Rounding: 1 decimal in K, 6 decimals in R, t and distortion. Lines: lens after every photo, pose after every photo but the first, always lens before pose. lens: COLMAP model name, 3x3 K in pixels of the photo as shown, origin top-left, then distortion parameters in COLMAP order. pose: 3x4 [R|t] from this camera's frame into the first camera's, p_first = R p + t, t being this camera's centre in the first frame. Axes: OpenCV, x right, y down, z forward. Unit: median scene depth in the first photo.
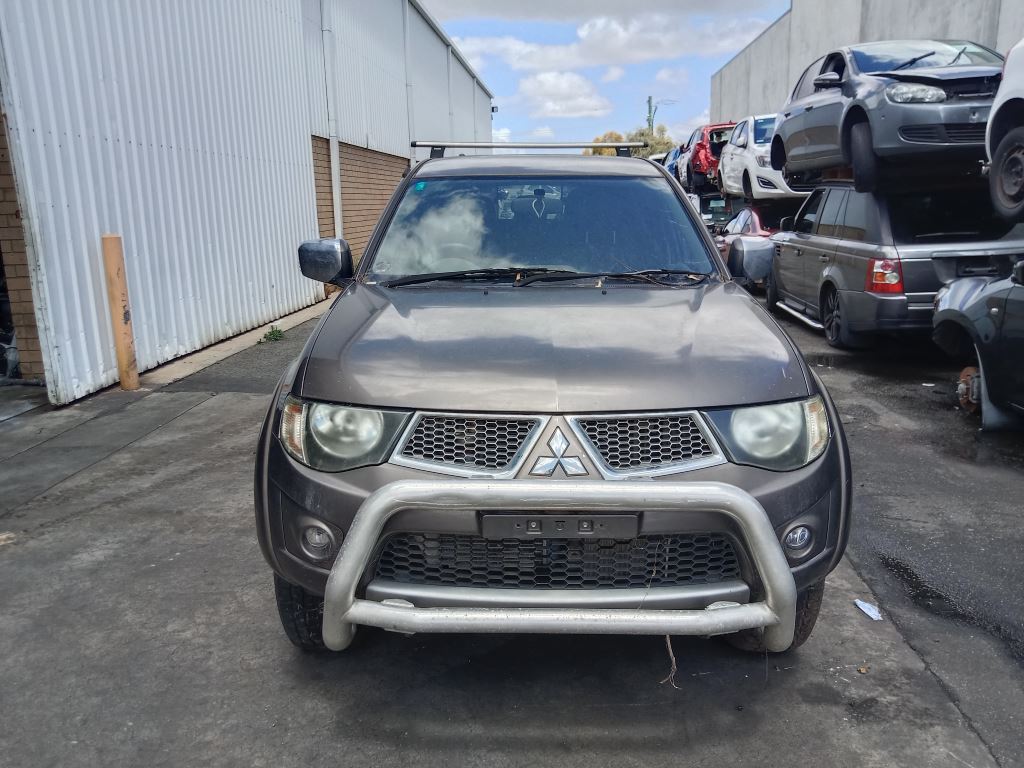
lens RADIAL K [[831.7, 0, 511.9], [0, 831.7, 382.3], [0, 0, 1]] dist [0.004766, 0.000645]
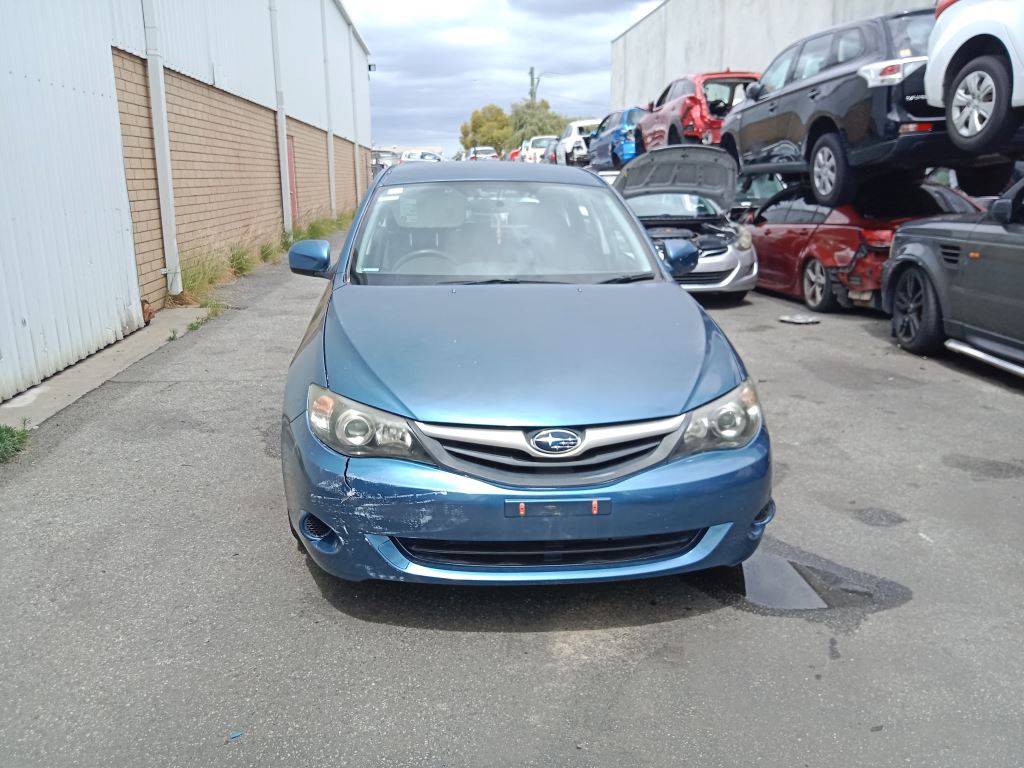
lens RADIAL K [[831.7, 0, 508.9], [0, 831.7, 390.3], [0, 0, 1]] dist [0.004766, 0.000645]
pose [[0.988089, -0.016686, 0.152978, -0.043935], [0.011346, 0.999298, 0.035712, -0.055265], [-0.153466, -0.033551, 0.987584, 0.281030]]
